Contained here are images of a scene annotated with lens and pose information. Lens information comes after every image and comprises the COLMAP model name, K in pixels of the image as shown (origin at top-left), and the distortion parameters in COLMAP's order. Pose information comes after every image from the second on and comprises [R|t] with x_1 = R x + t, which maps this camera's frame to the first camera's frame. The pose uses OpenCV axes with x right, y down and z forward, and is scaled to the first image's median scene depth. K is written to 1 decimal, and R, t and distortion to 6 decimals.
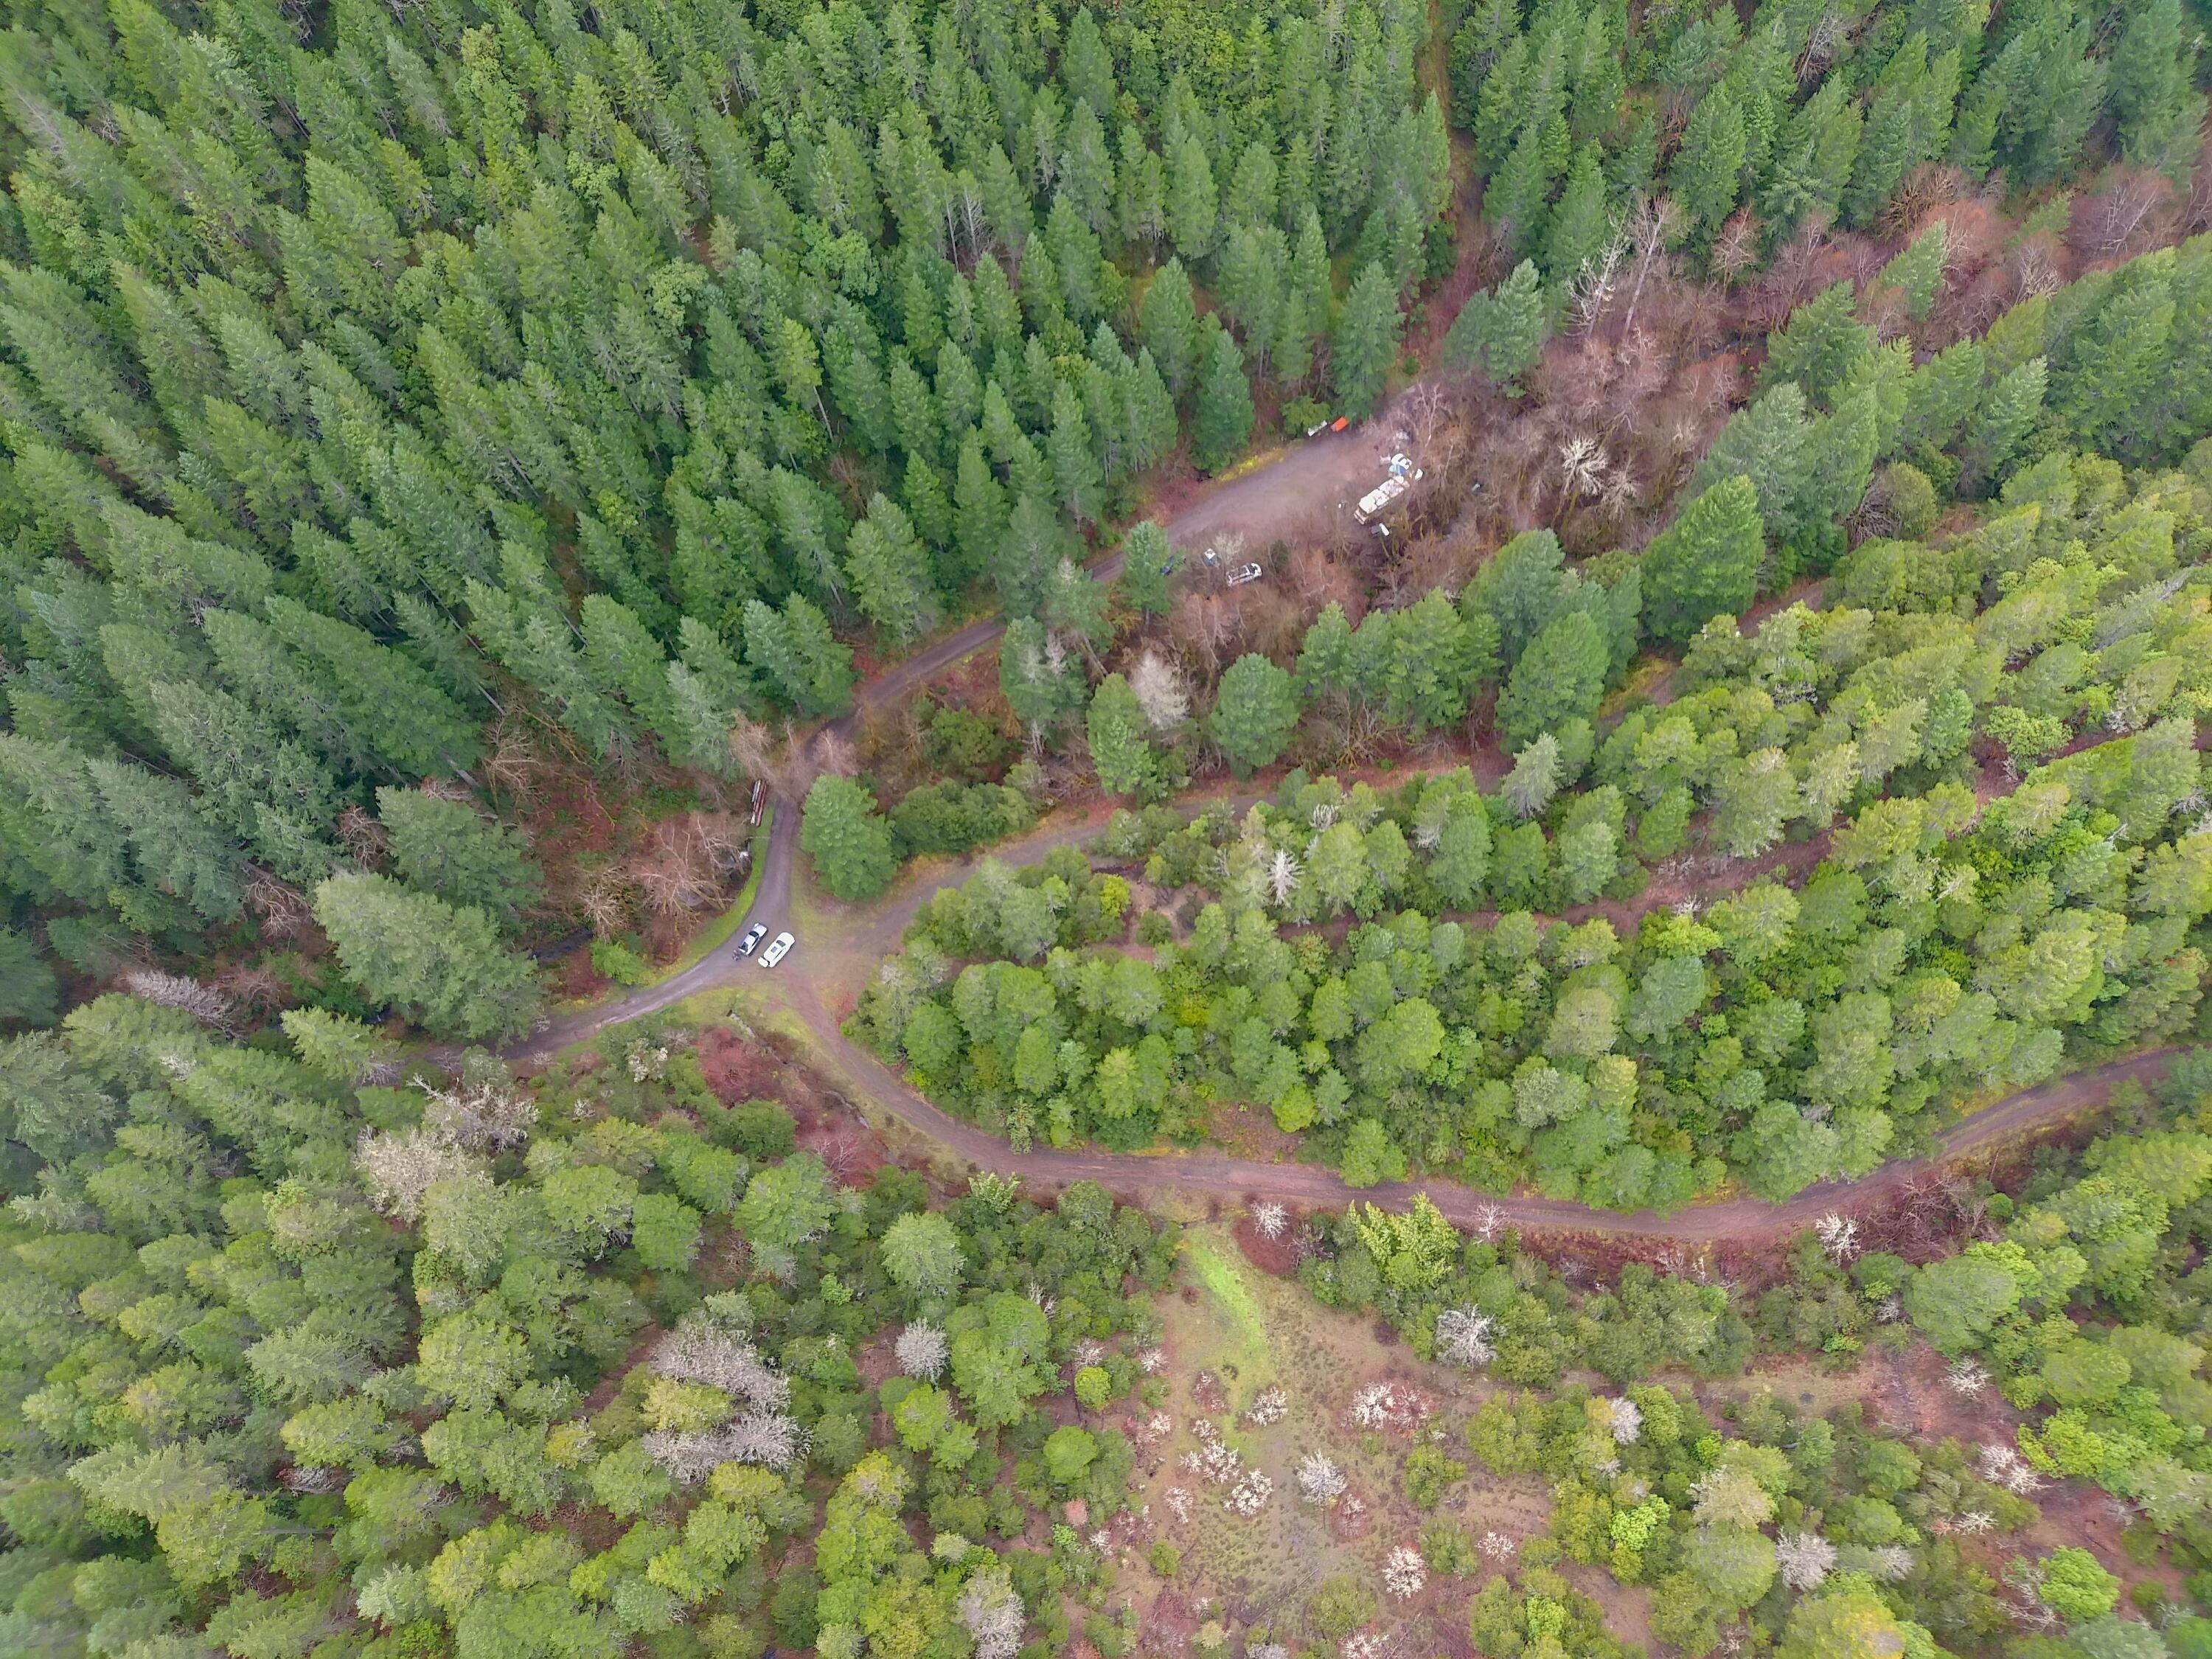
lens RADIAL K [[1663.2, 0, 1106.9], [0, 1663.2, 810.7], [0, 0, 1]] dist [0.049276, -0.045970]
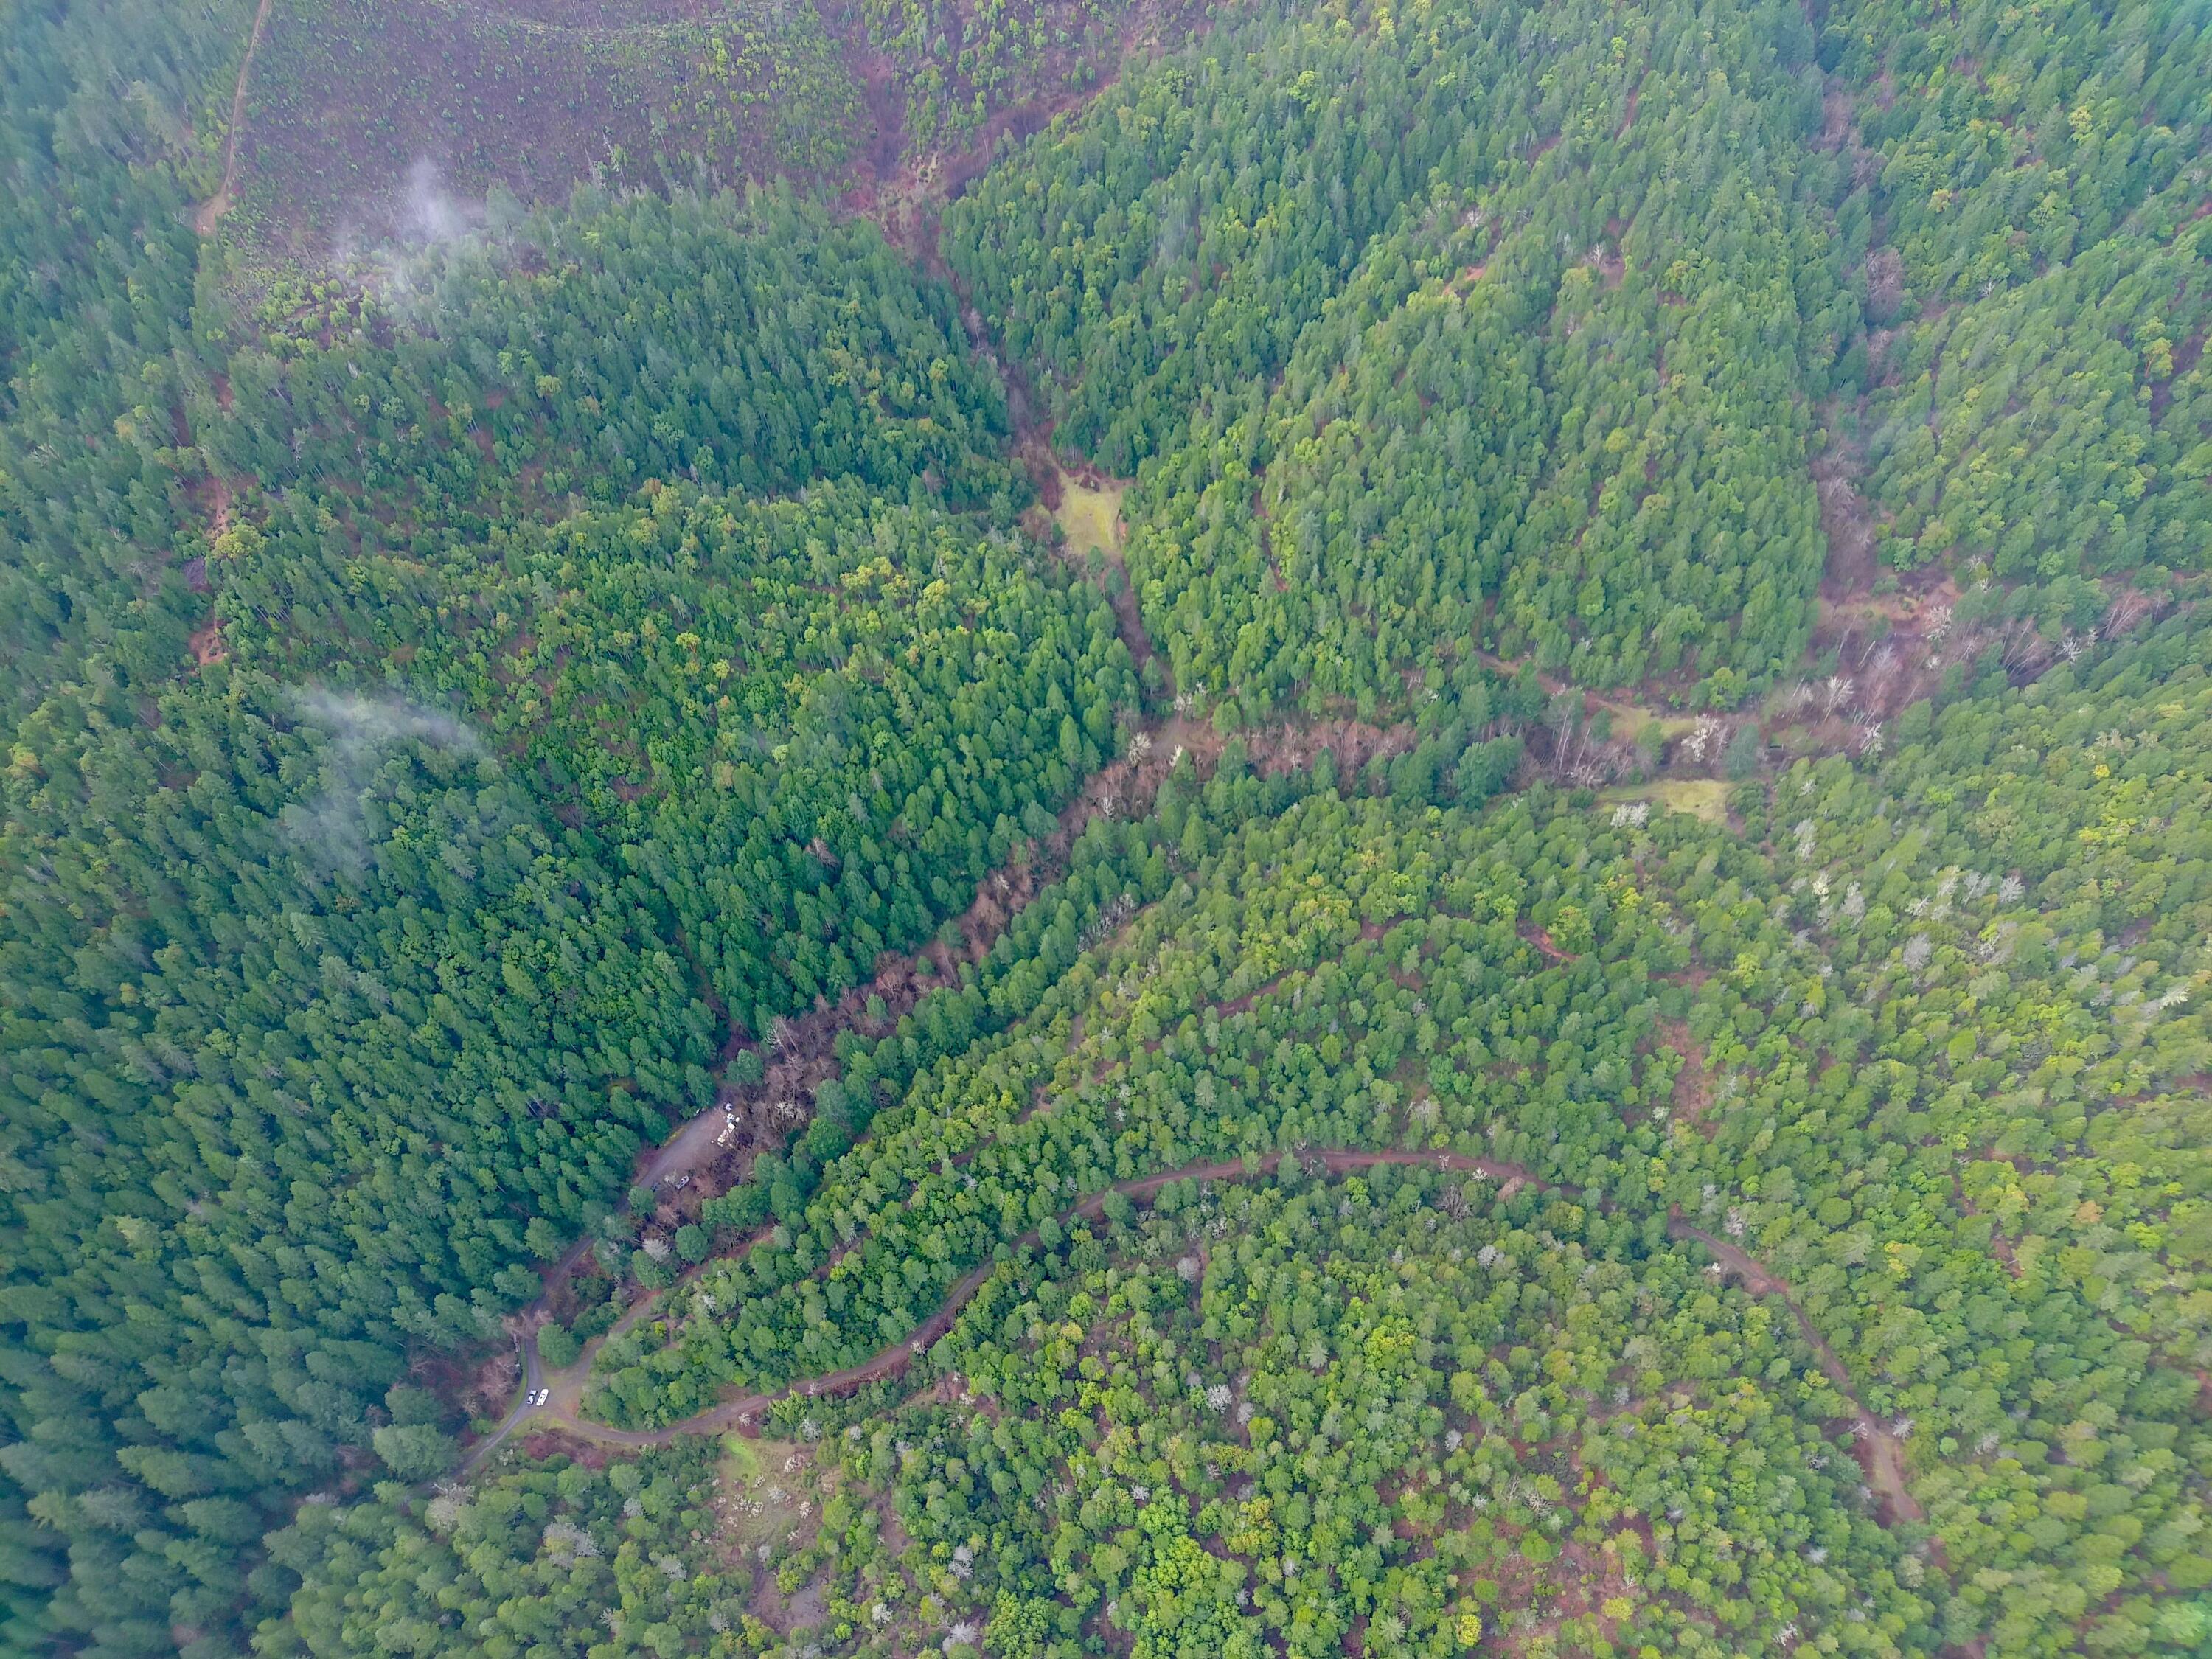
lens RADIAL K [[1663.2, 0, 1116.0], [0, 1663.2, 817.2], [0, 0, 1]] dist [0.049276, -0.045970]
pose [[0.924697, -0.310838, 0.219805, 0.352860], [0.343774, 0.929827, -0.131306, -0.111611], [-0.163566, 0.196981, 0.966667, -1.955770]]
